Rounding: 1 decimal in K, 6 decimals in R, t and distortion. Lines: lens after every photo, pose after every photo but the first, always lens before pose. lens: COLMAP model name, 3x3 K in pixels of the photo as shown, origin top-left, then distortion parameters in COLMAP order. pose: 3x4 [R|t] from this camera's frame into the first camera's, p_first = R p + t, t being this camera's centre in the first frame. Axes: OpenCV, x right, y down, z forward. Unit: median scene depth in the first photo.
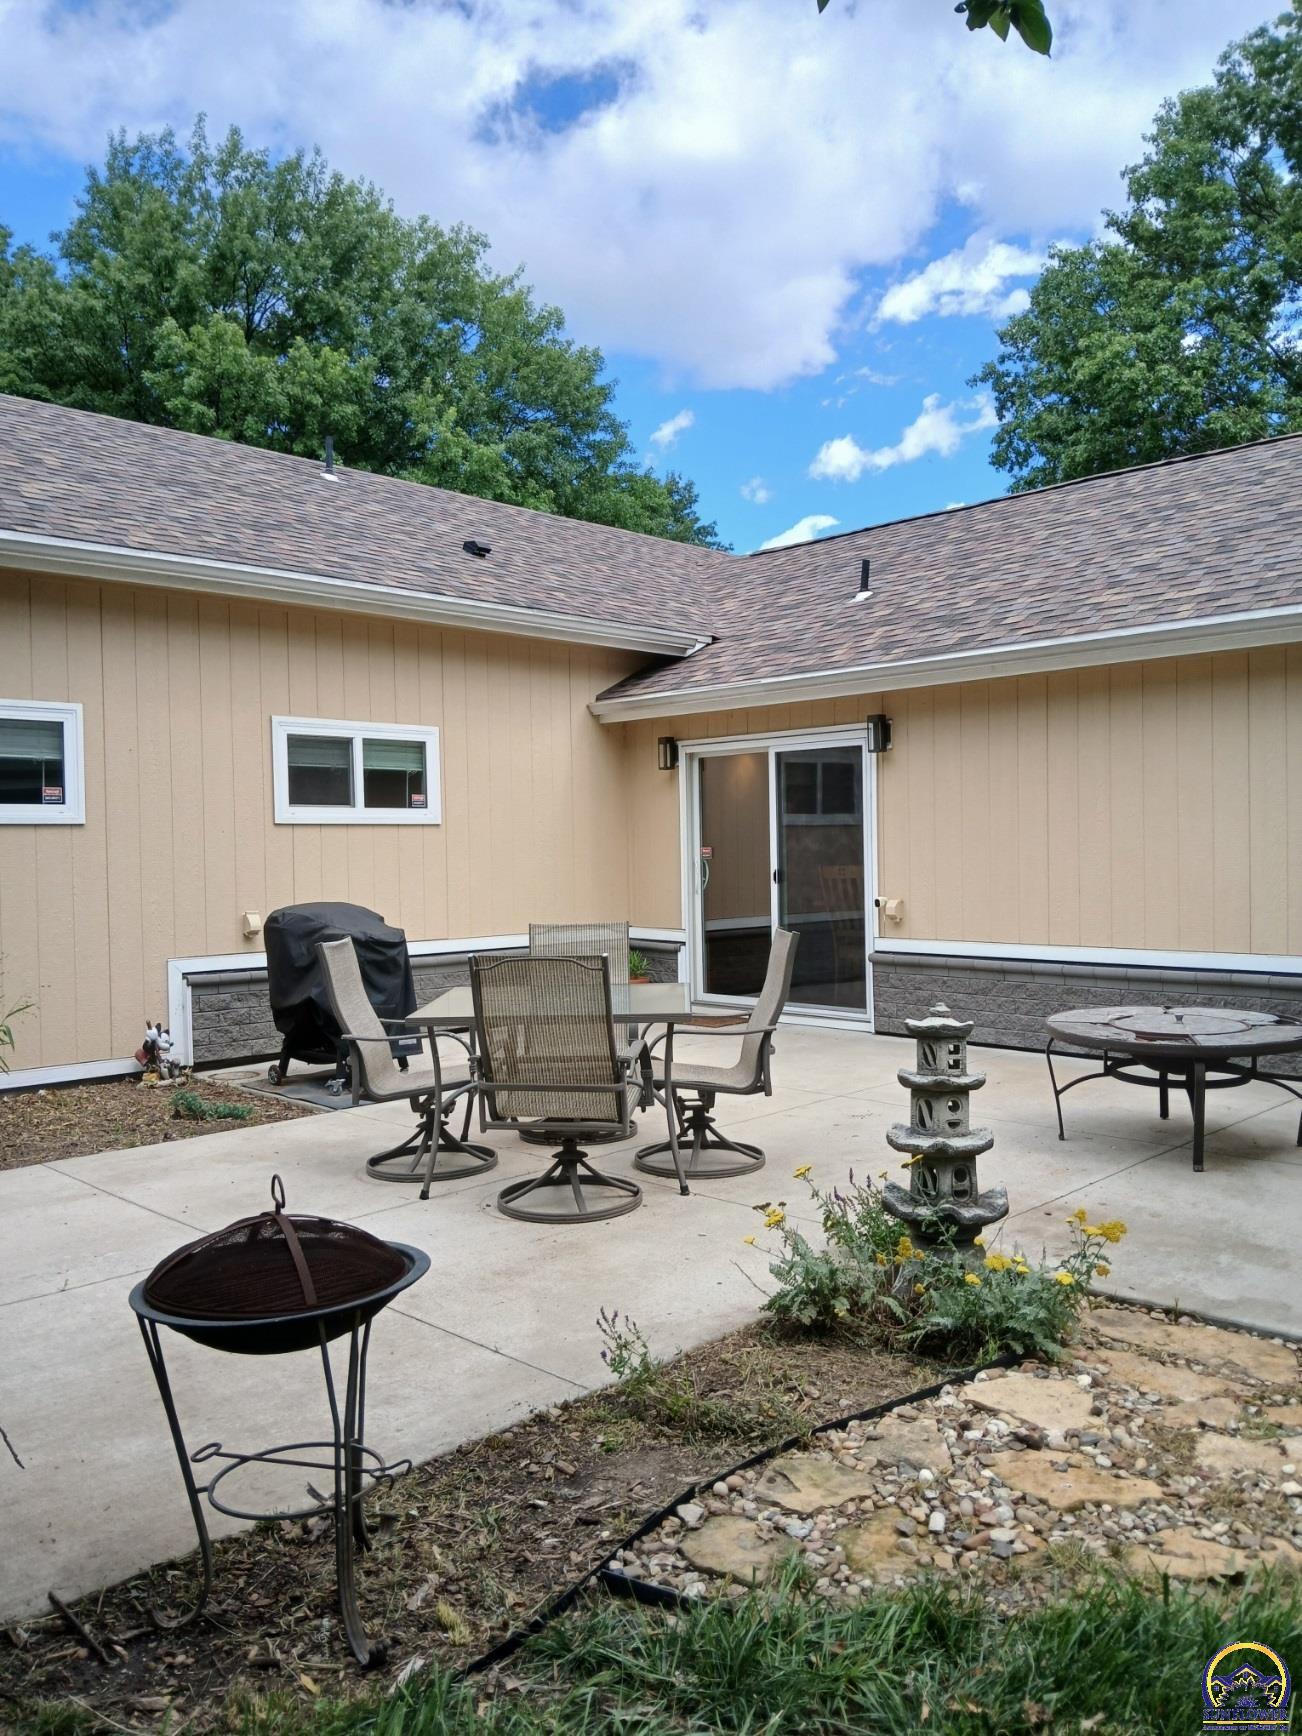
lens RADIAL K [[1331.2, 0, 650.2], [0, 1331.2, 864.5], [0, 0, 1]] dist [0.007730, -0.093159]
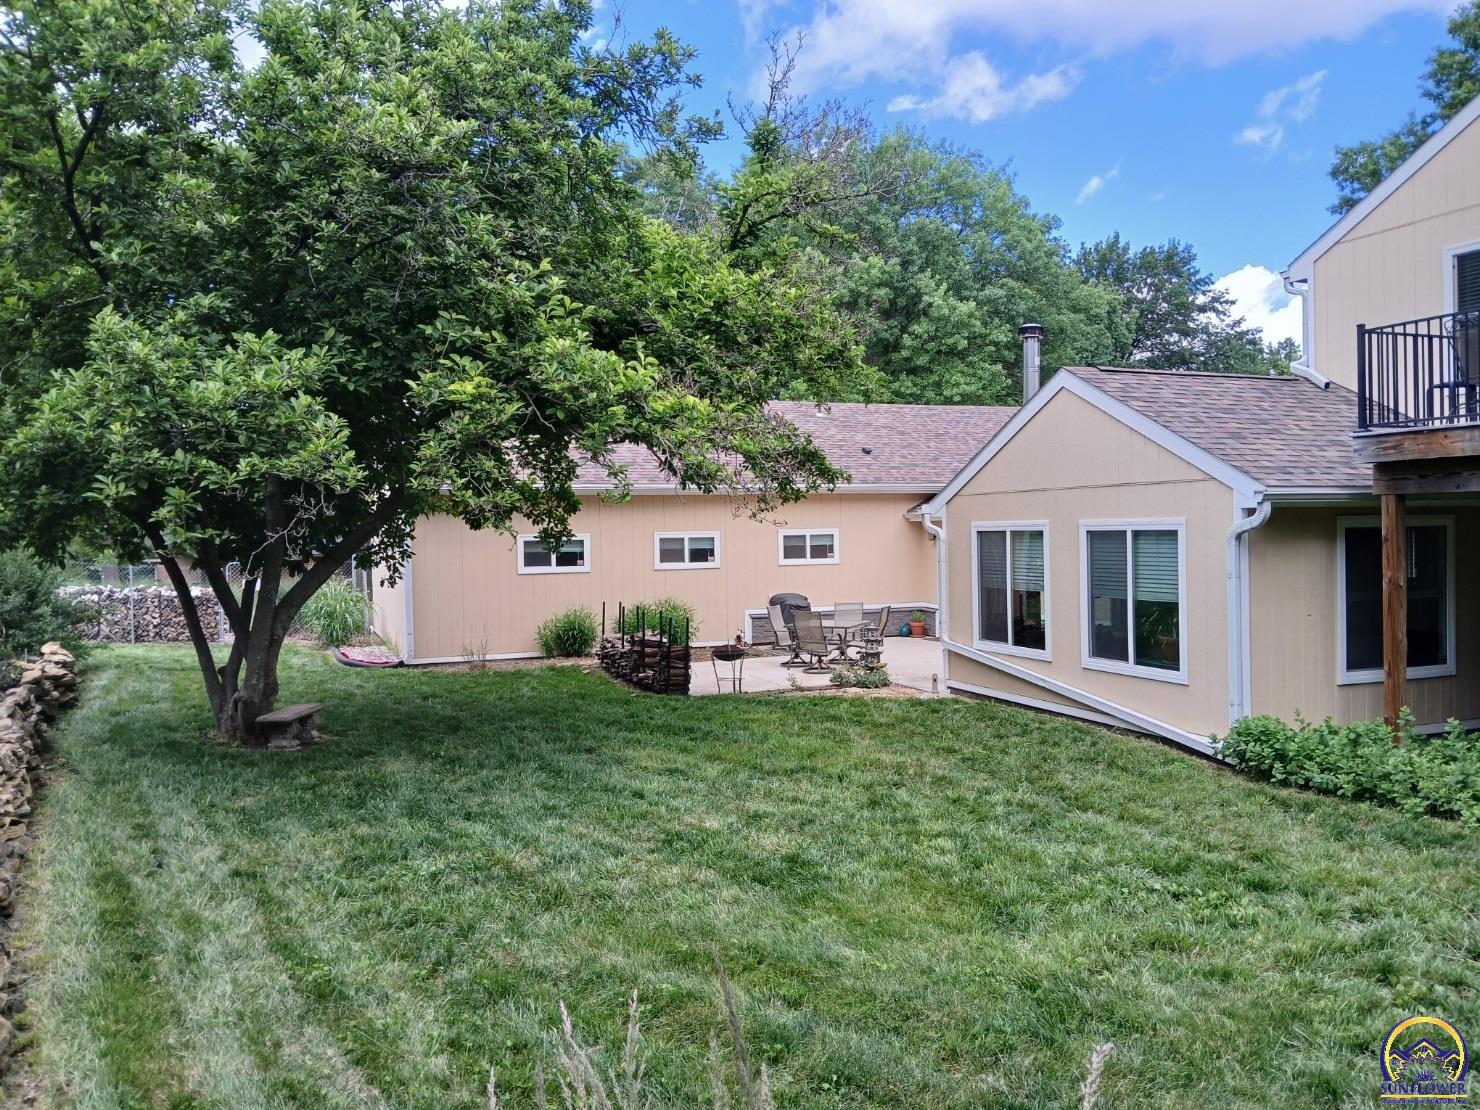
lens RADIAL K [[1134.9, 0, 734.0], [0, 1134.9, 547.5], [0, 0, 1]] dist [0.007730, -0.093159]
pose [[0.908197, 0.002690, -0.418534, 0.216766], [0.003527, 0.999895, 0.014080, -0.033567], [0.418528, -0.014264, 0.908092, -0.424089]]
